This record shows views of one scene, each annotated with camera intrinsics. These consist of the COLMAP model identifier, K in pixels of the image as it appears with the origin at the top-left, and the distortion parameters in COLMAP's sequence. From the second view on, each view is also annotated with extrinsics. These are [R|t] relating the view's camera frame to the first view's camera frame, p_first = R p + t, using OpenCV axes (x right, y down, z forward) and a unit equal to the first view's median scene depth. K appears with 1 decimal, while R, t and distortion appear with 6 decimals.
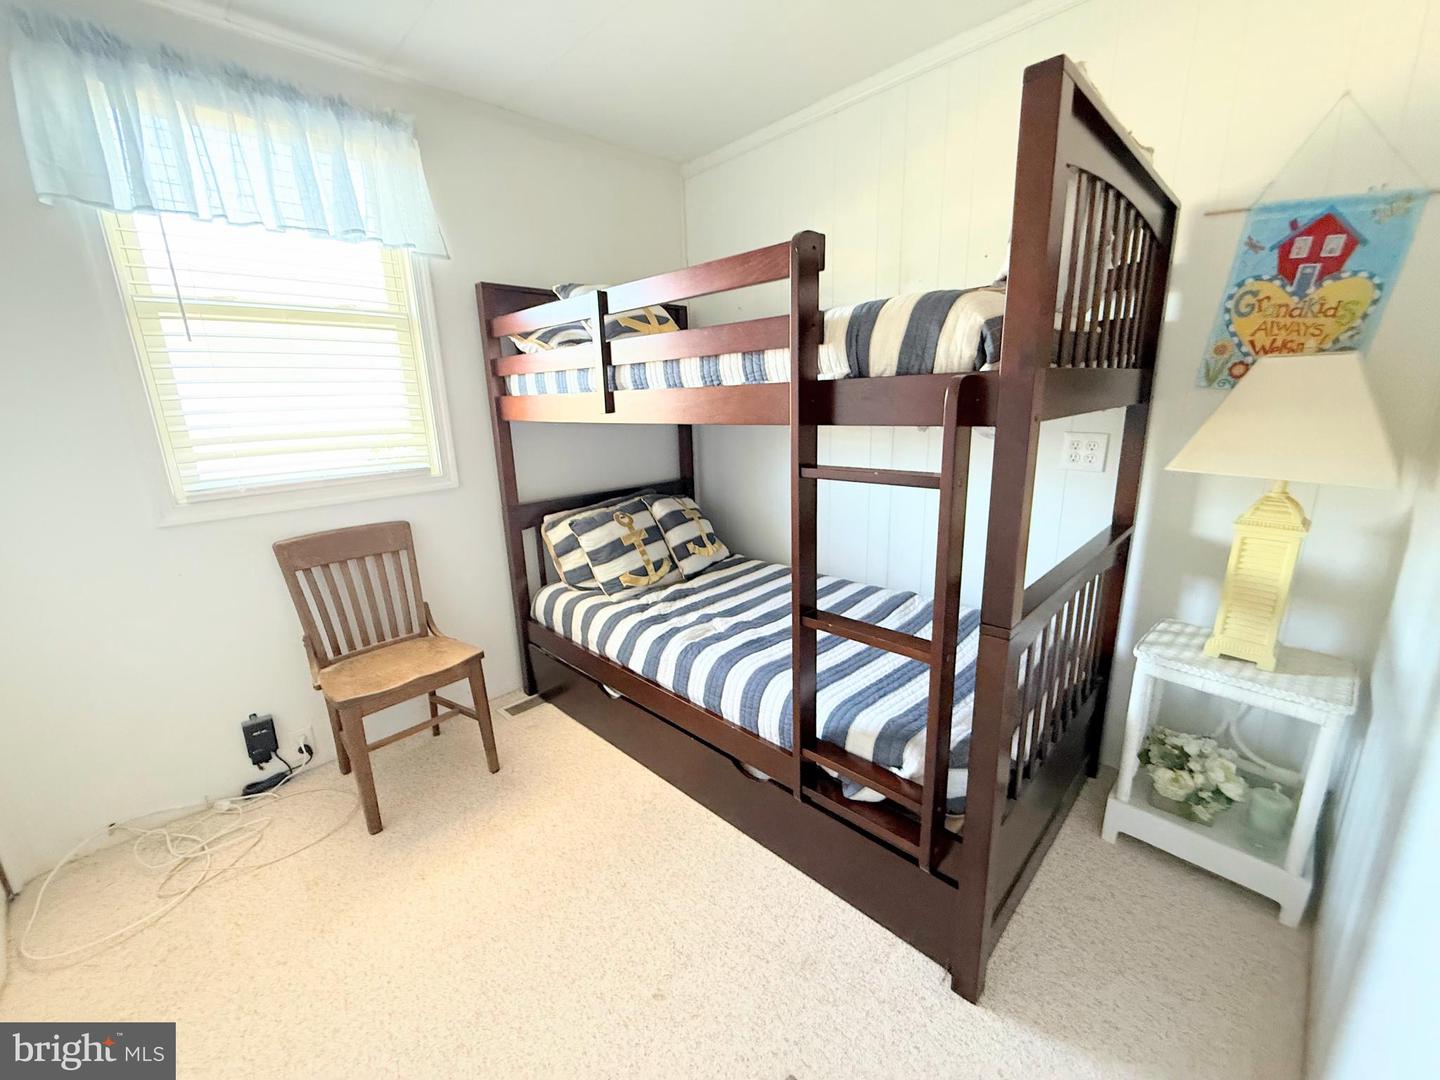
lens RADIAL K [[574.3, 0, 714.2], [0, 574.3, 540.1], [0, 0, 1]] dist [-0.000796, 0.000225]
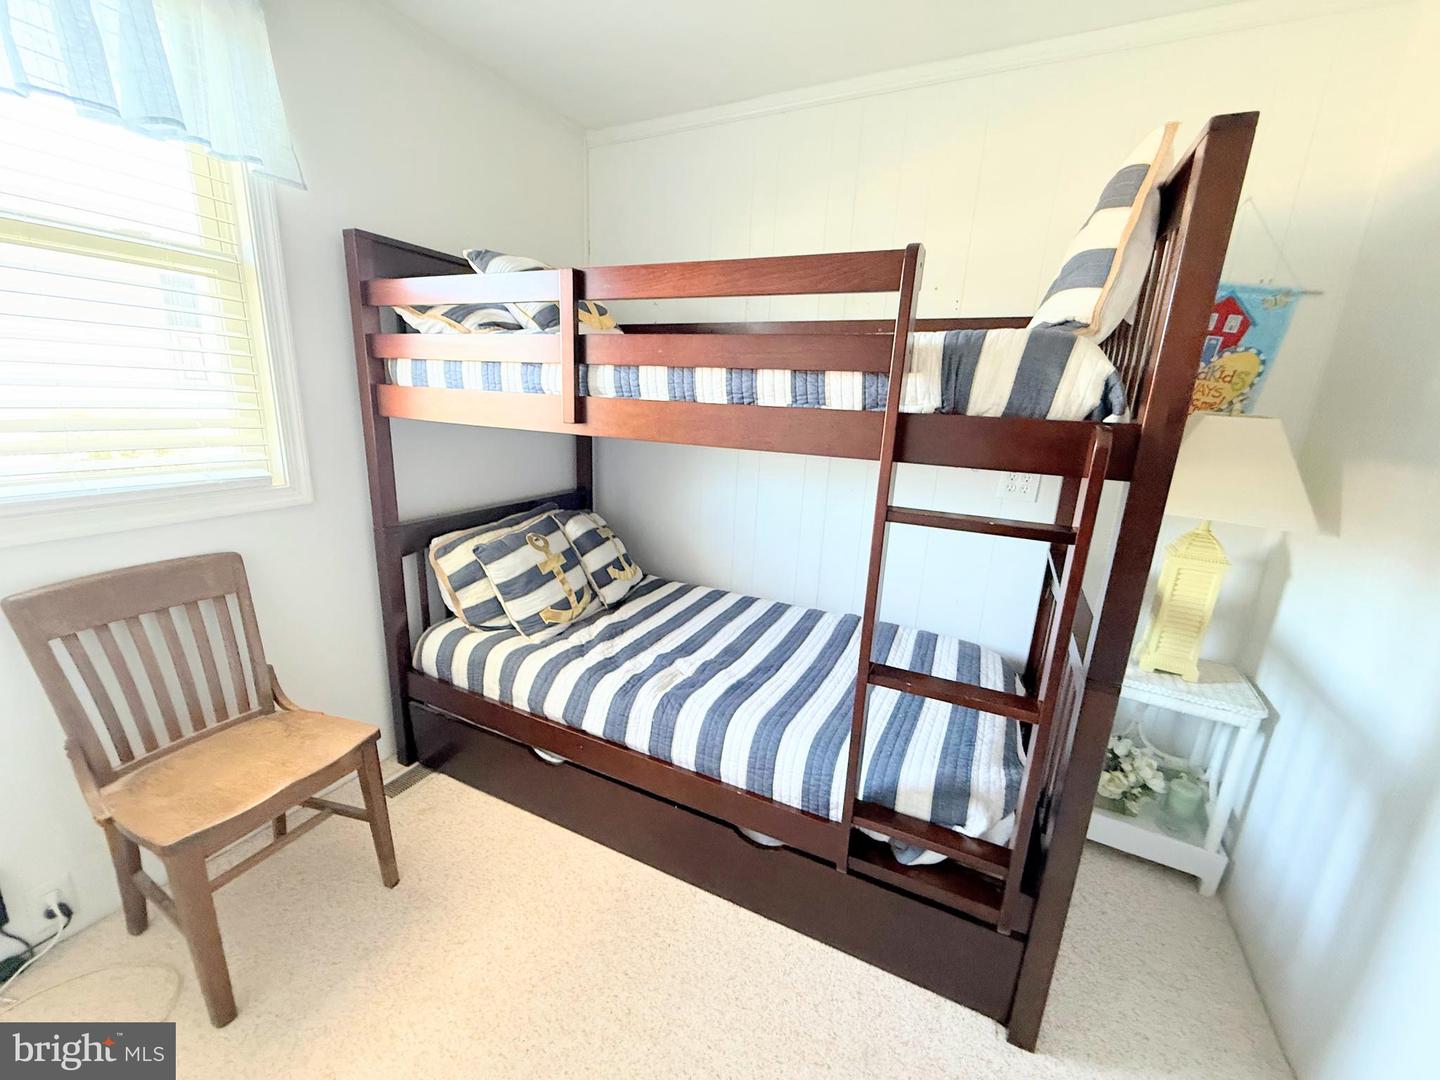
lens RADIAL K [[574.3, 0, 714.3], [0, 574.3, 540.0], [0, 0, 1]] dist [-0.000796, 0.000225]
pose [[0.943068, -0.010027, 0.332448, -0.258913], [0.007384, 0.999930, 0.009212, -0.060180], [-0.332517, -0.006233, 0.943077, 0.169279]]
